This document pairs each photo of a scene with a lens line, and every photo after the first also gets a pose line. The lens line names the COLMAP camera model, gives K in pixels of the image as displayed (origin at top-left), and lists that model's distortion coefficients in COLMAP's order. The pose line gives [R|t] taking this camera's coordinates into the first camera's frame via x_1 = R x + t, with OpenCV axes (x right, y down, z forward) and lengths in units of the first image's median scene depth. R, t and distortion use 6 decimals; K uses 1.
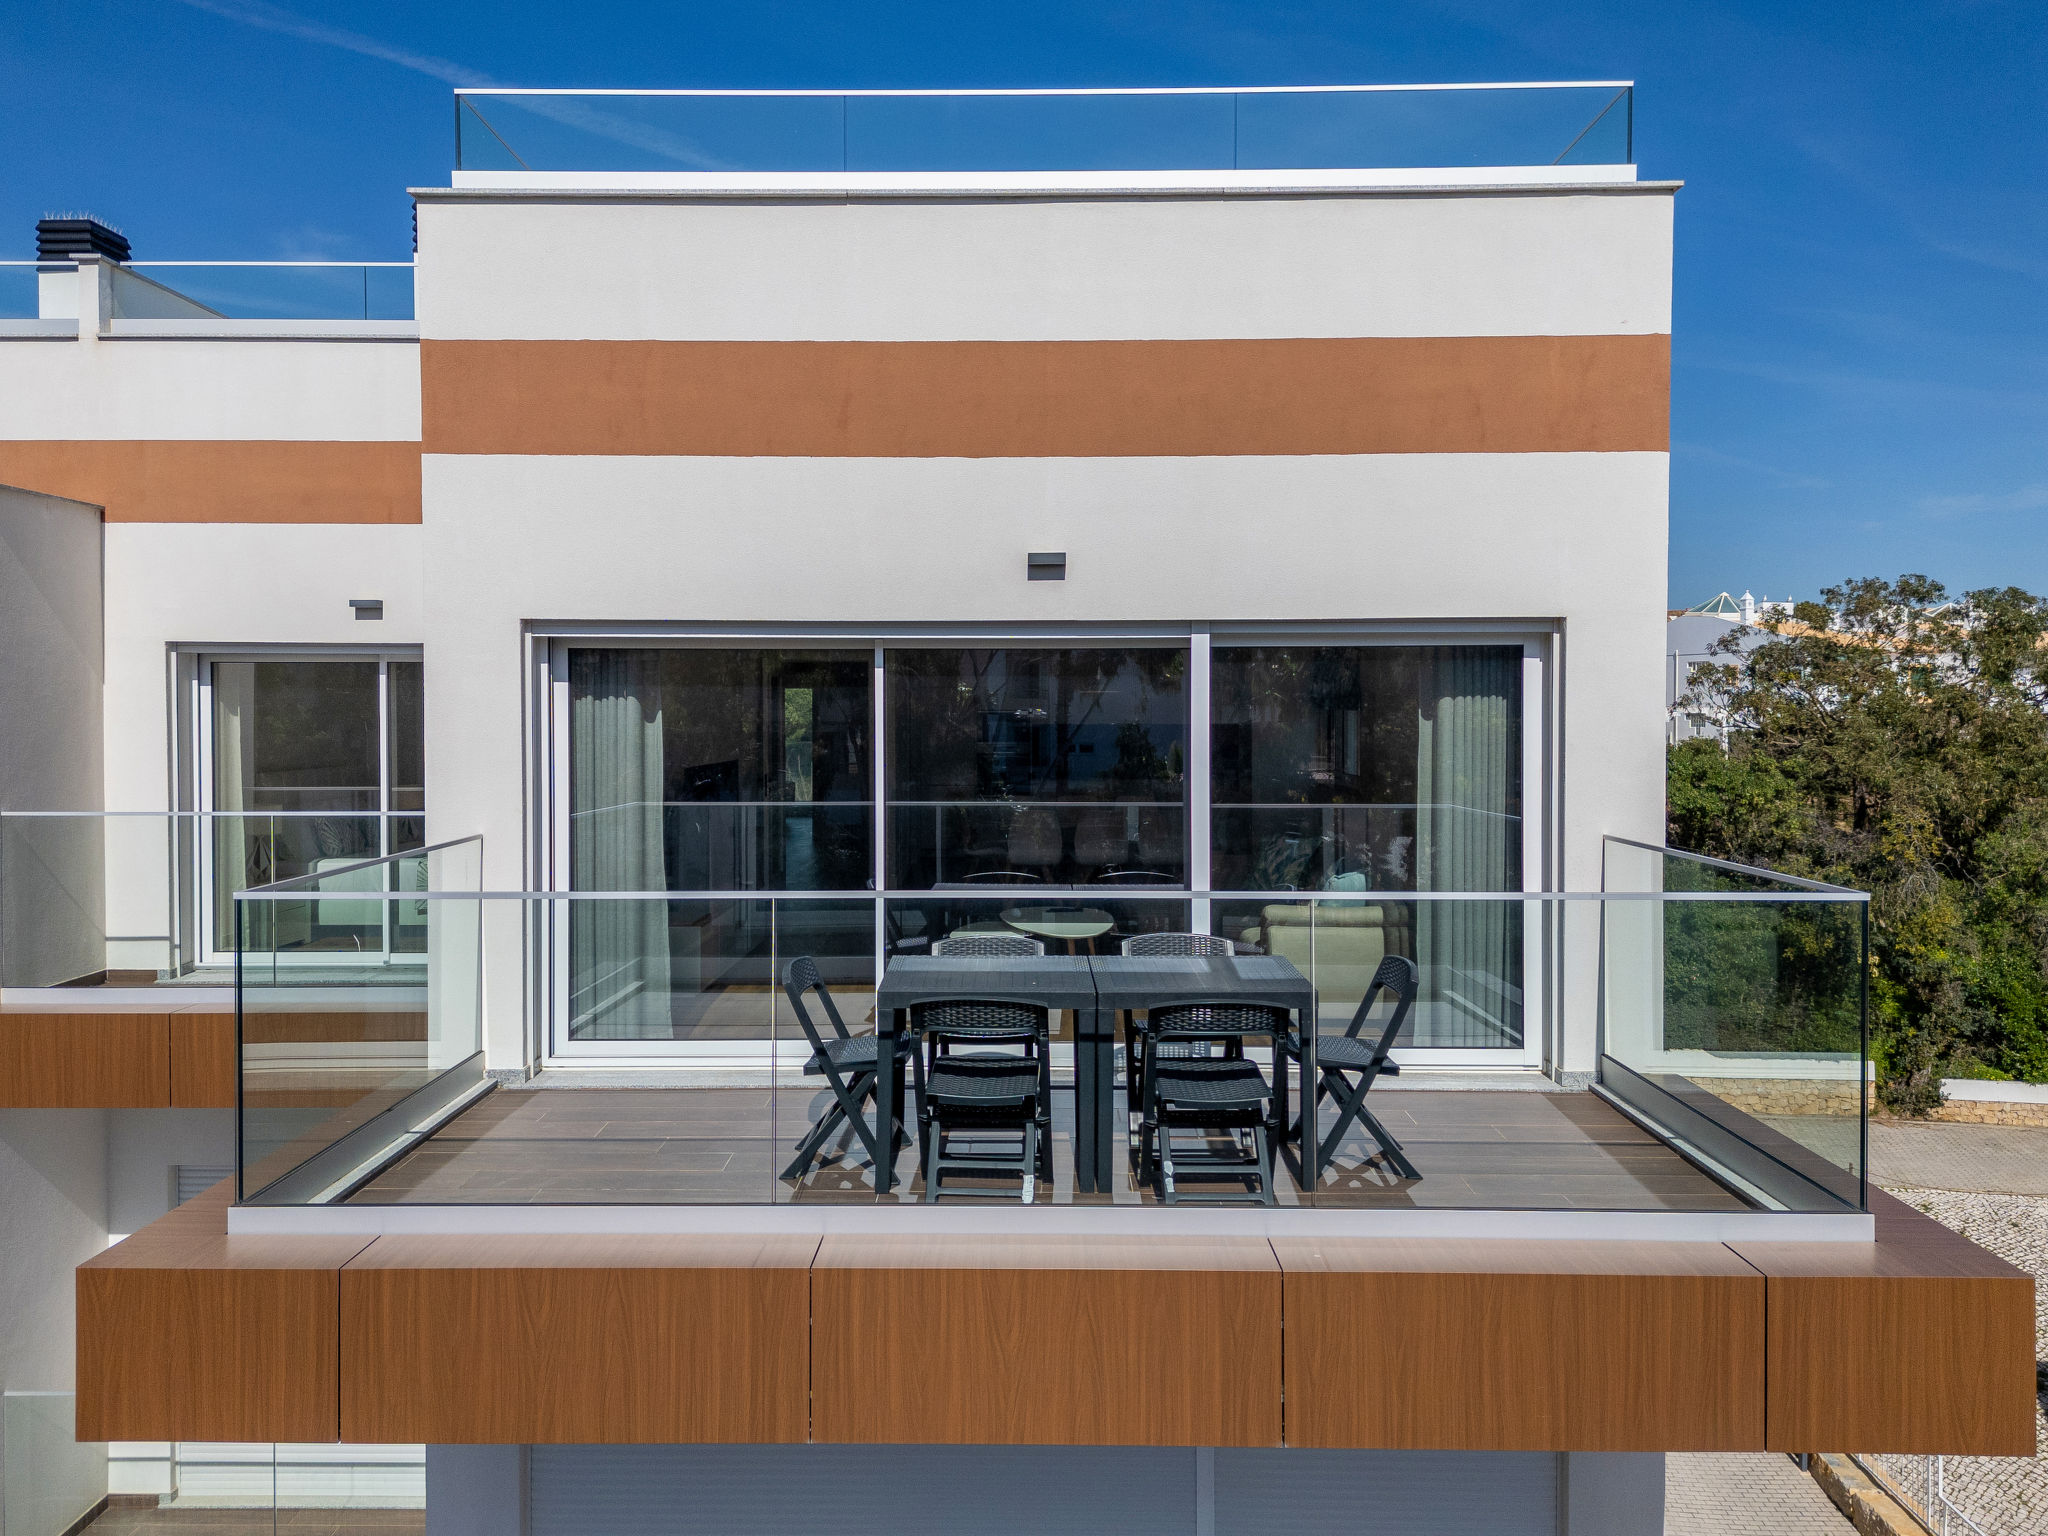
lens RADIAL K [[1432.6, 0, 1028.6], [0, 1432.6, 777.9], [0, 0, 1]] dist [0.076850, -0.074008]
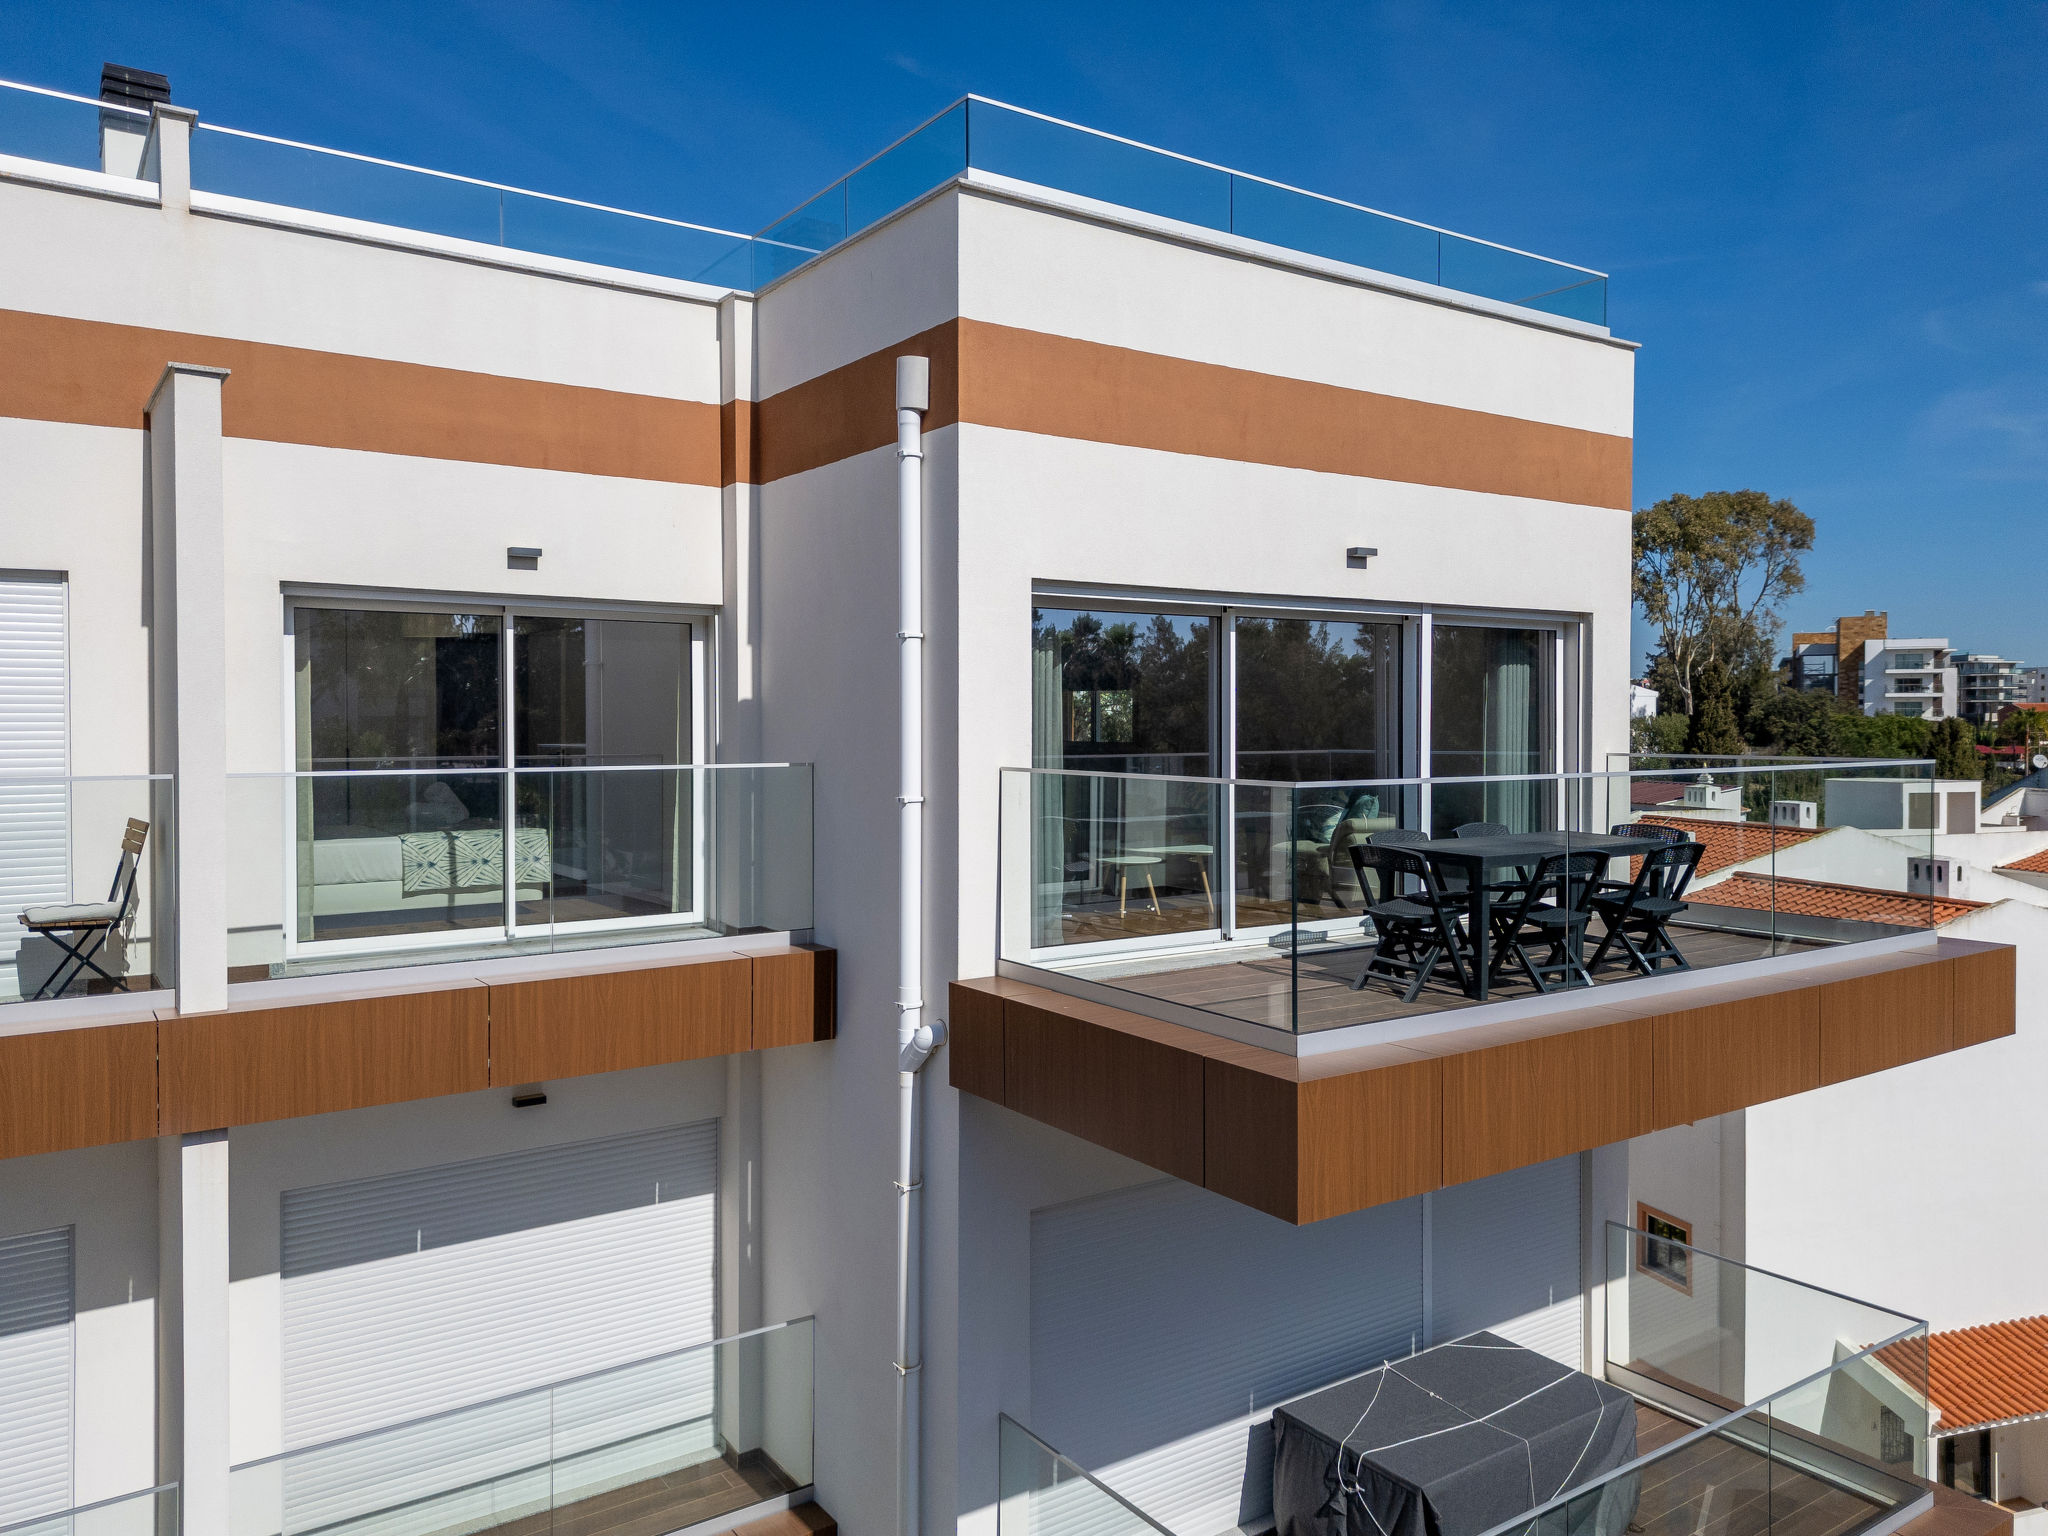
lens RADIAL K [[1369.0, 0, 1006.8], [0, 1369.0, 783.5], [0, 0, 1]] dist [0.053970, -0.032097]
pose [[0.831572, -0.026603, 0.554779, -0.962928], [0.027568, 0.999598, 0.006611, 0.045303], [-0.554732, 0.009797, 0.831971, 0.113796]]
